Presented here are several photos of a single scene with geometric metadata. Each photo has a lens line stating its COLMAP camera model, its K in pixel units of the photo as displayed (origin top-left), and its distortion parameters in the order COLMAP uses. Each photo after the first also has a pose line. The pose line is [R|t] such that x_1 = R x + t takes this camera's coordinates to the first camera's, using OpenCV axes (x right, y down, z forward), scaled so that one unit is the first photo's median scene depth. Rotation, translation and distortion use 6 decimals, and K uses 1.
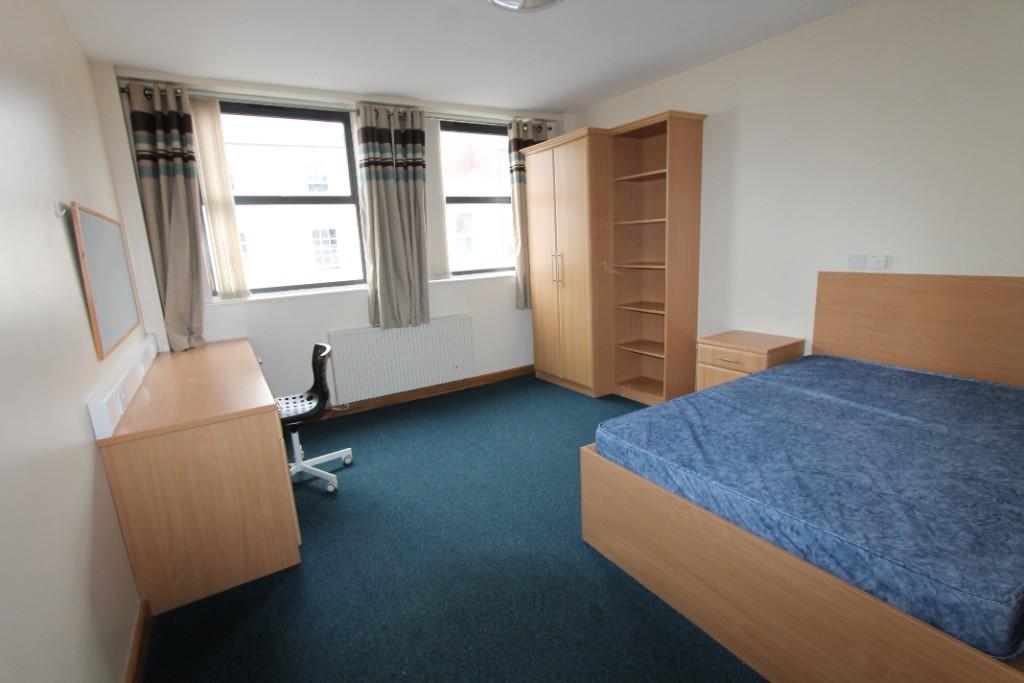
lens RADIAL K [[481.0, 0, 493.0], [0, 481.0, 343.8], [0, 0, 1]] dist [0.022252, -0.006246]
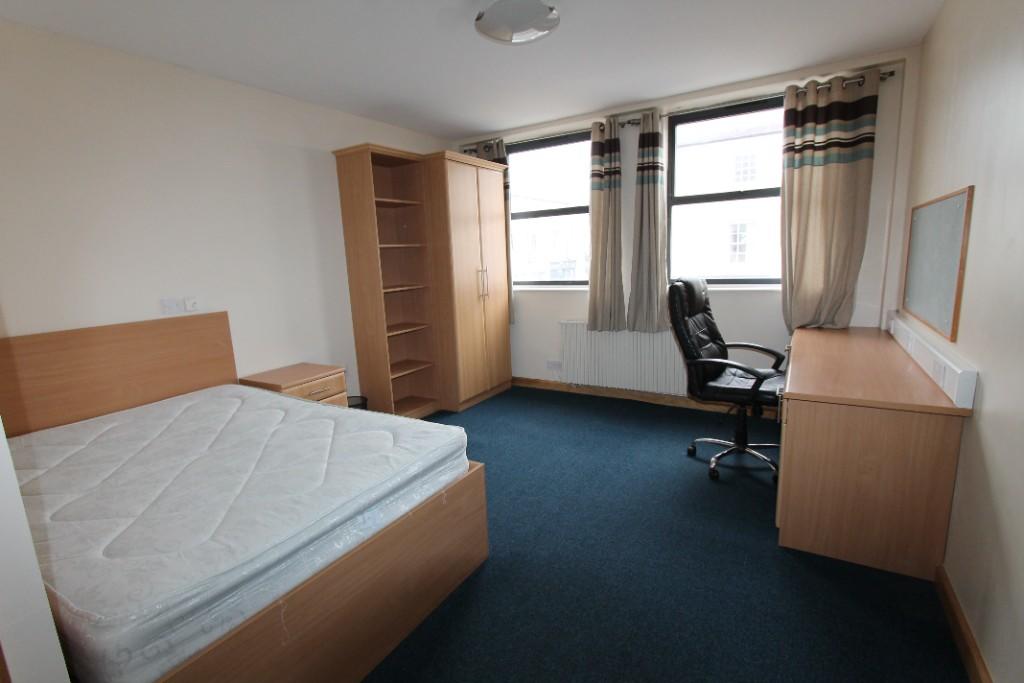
lens RADIAL K [[481.0, 0, 514.6], [0, 481.0, 341.0], [0, 0, 1]] dist [0.022252, -0.006246]
pose [[0.479702, 0.188762, -0.856887, 0.618785], [-0.177869, 0.977229, 0.115698, -0.093599], [0.859214, 0.096913, 0.502353, 0.309800]]
